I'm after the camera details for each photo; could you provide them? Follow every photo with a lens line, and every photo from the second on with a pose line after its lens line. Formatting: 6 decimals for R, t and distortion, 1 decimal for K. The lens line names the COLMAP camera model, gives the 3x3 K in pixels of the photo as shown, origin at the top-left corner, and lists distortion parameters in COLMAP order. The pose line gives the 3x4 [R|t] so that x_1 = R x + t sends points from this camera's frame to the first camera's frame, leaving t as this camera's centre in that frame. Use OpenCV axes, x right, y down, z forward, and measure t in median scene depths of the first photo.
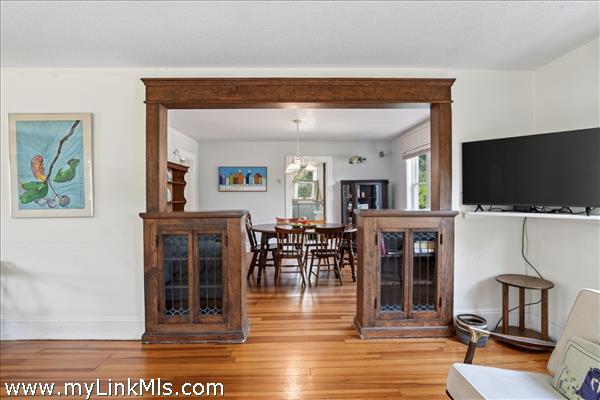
lens RADIAL K [[282.6, 0, 298.4], [0, 282.6, 197.6], [0, 0, 1]] dist [-0.002806, -0.000149]
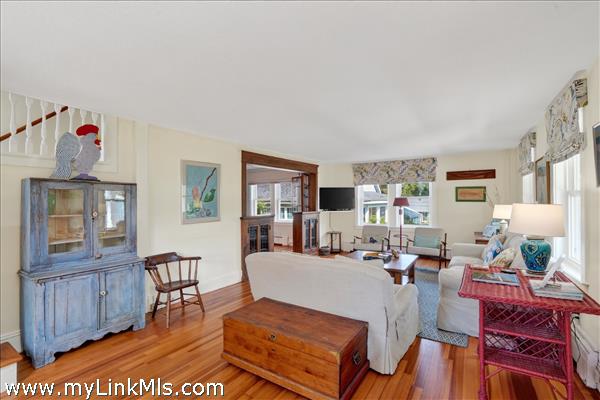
lens RADIAL K [[274.5, 0, 302.7], [0, 274.5, 194.7], [0, 0, 1]] dist [-0.046295, 0.000765]
pose [[0.551614, 0.017090, 0.833924, -1.900039], [0.023513, 0.999074, -0.036027, -0.024873], [-0.833768, 0.039481, 0.550701, -0.414308]]
